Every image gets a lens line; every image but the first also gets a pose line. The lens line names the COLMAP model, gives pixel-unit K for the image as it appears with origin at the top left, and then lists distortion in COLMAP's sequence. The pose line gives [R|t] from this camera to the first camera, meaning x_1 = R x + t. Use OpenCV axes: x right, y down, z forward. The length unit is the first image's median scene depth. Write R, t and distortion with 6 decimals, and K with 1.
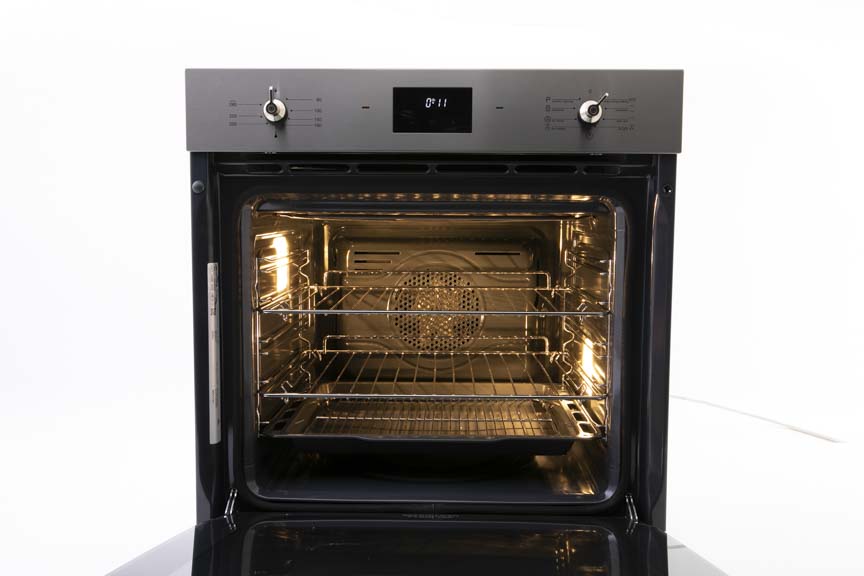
lens RADIAL K [[890.0, 0, 430.1], [0, 890.0, 298.5], [0, 0, 1]] dist [-0.007649, -0.004268]
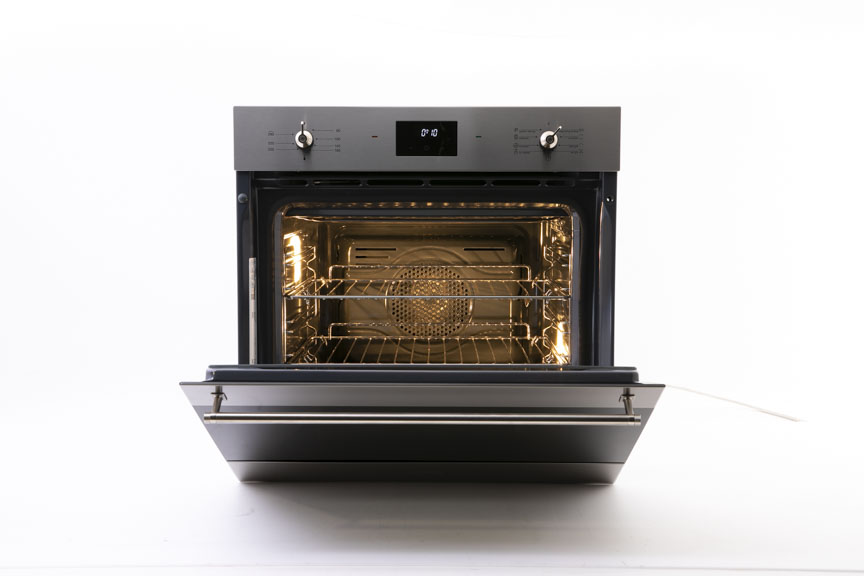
lens RADIAL K [[1256.7, 0, 432.0], [0, 1256.7, 288.0], [0, 0, 1]] dist [0.021312, 0.006492]
pose [[0.999916, -0.004882, 0.012000, -0.011750], [0.005107, 0.999810, -0.018790, 0.036616], [-0.011906, 0.018850, 0.999751, -0.769204]]
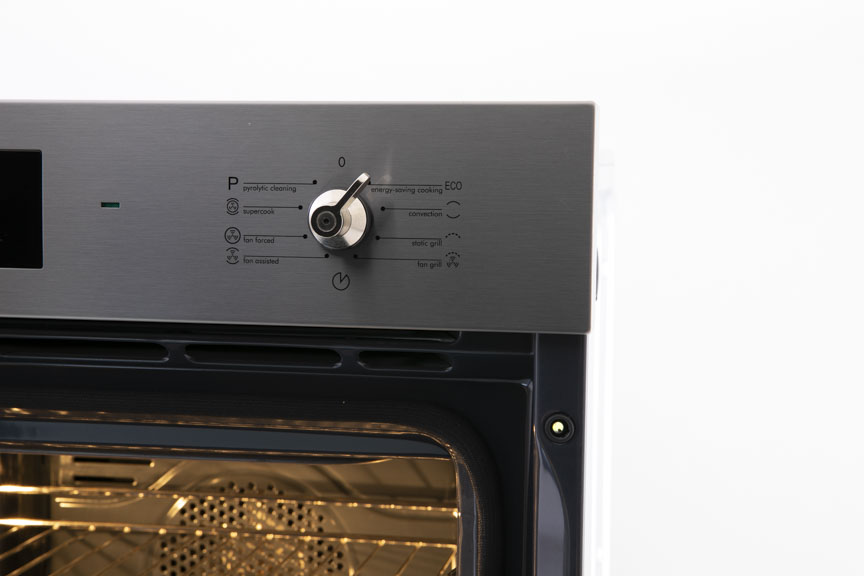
lens RADIAL K [[1713.9, 0, 432.0], [0, 1713.9, 288.0], [0, 0, 1]] dist [0.026512, 0.098501]
pose [[0.983653, 0.015799, -0.179378, 0.323859], [-0.016876, 0.999848, -0.004482, -0.167281], [0.179280, 0.007436, 0.983770, 0.289080]]
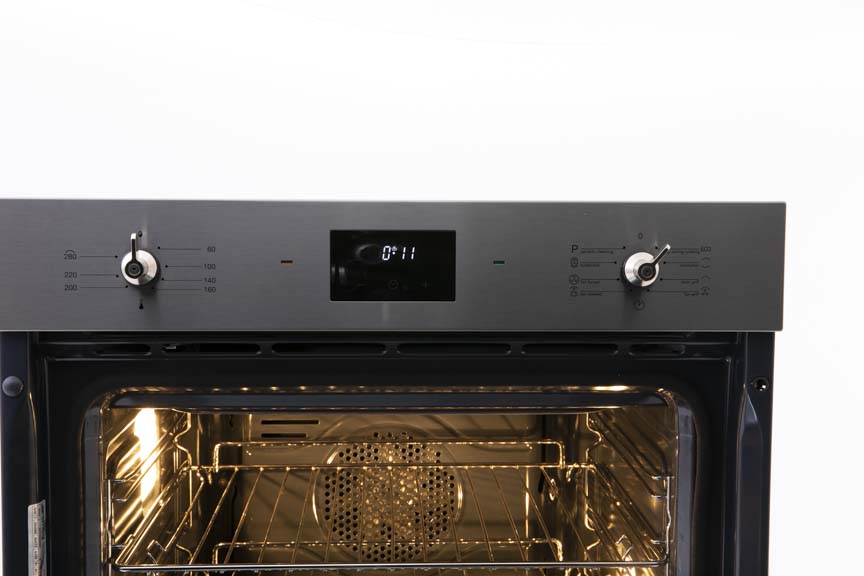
lens RADIAL K [[1289.6, 0, 432.0], [0, 1289.6, 288.0], [0, 0, 1]] dist [0.074069, 0.041790]
pose [[0.998225, -0.006041, 0.059242, -0.022663], [0.006455, 0.999956, -0.006798, -0.178728], [-0.059198, 0.007169, 0.998220, 0.078993]]
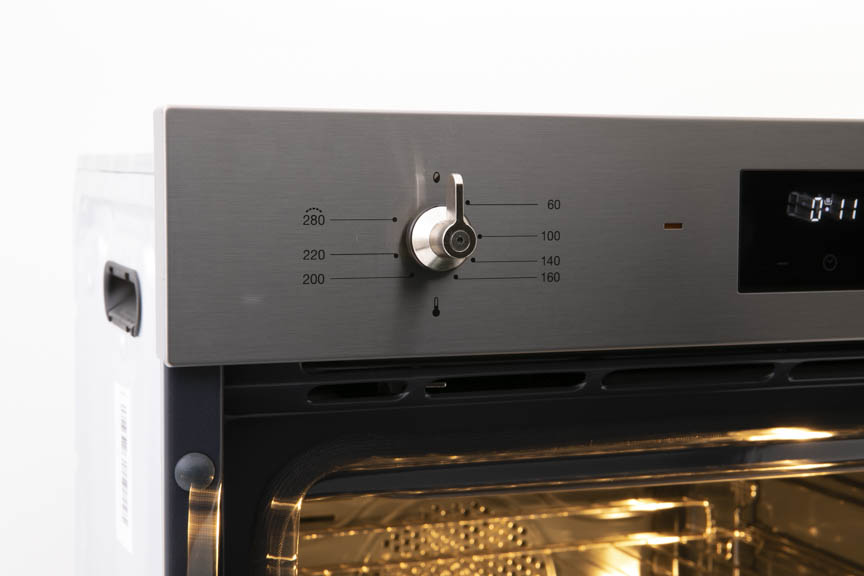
lens RADIAL K [[1609.4, 0, 432.0], [0, 1609.4, 288.0], [0, 0, 1]] dist [-0.015533, -0.046814]
pose [[0.926303, -0.028749, 0.375681, -0.383065], [0.032306, 0.999473, -0.003171, -0.180124], [-0.375391, 0.015074, 0.926744, 0.414643]]
